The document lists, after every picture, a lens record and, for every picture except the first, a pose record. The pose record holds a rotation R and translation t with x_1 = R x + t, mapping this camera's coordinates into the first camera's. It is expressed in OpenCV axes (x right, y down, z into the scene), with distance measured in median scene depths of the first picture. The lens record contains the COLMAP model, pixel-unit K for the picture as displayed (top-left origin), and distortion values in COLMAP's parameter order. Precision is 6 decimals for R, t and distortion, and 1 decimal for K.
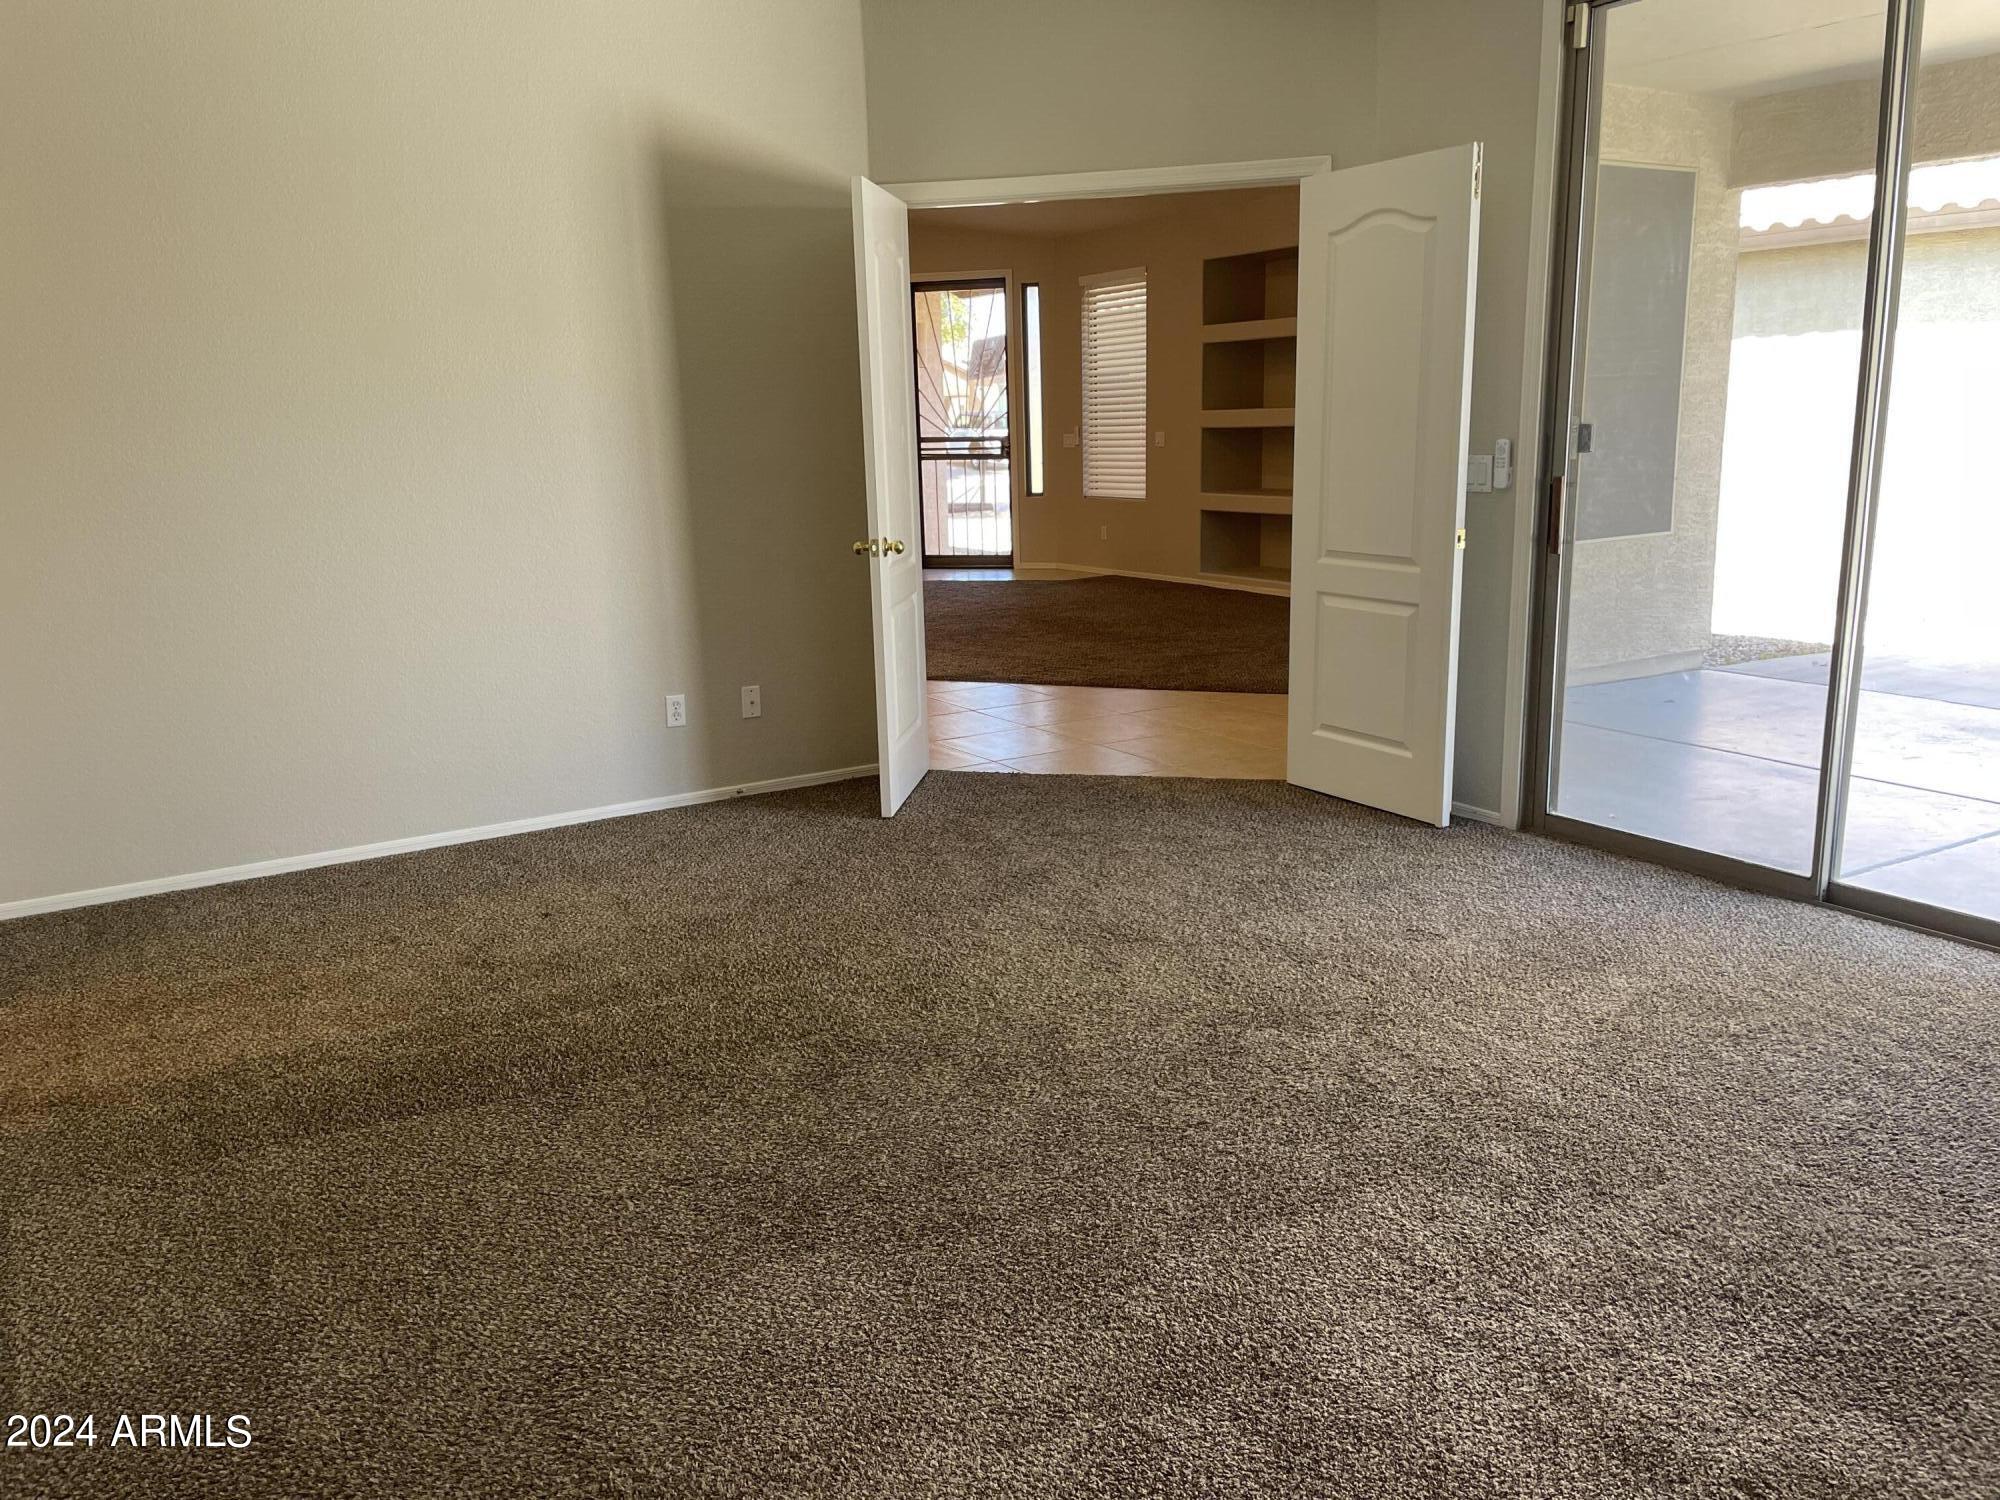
lens RADIAL K [[1493.9, 0, 999.4], [0, 1493.9, 753.8], [0, 0, 1]] dist [0.081343, -0.092009]
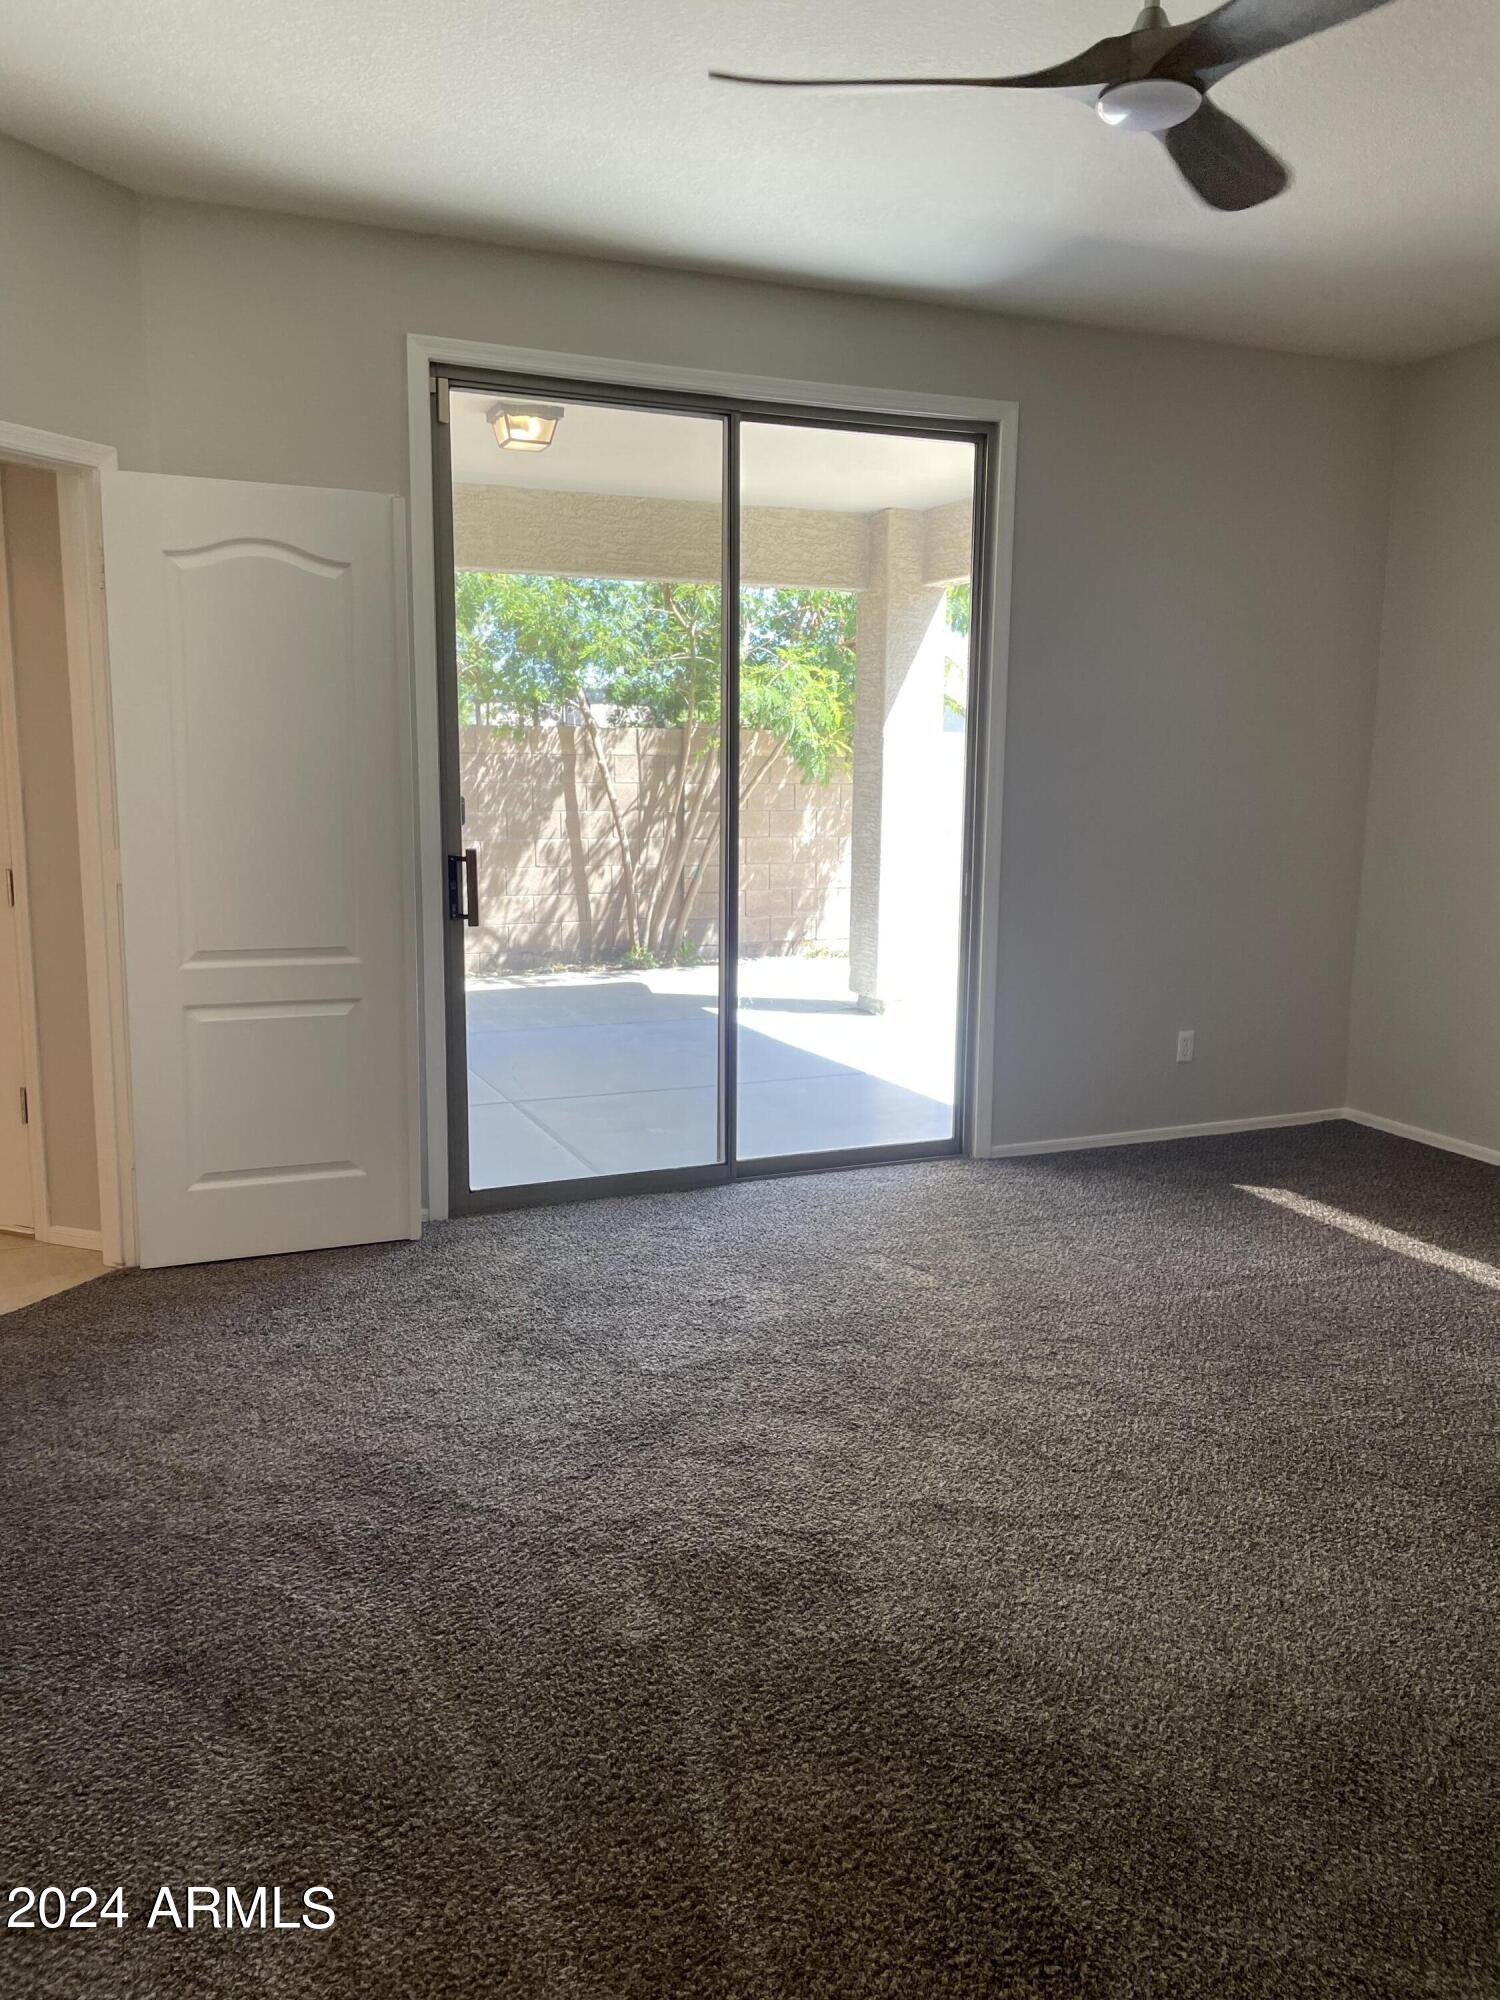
lens RADIAL K [[1493.9, 0, 758.8], [0, 1493.9, 992.3], [0, 0, 1]] dist [0.081343, -0.092009]
pose [[0.166802, -0.125440, 0.977979, -0.576725], [0.210519, 0.973533, 0.088964, -0.142679], [-0.963254, 0.191044, 0.188794, 0.665954]]
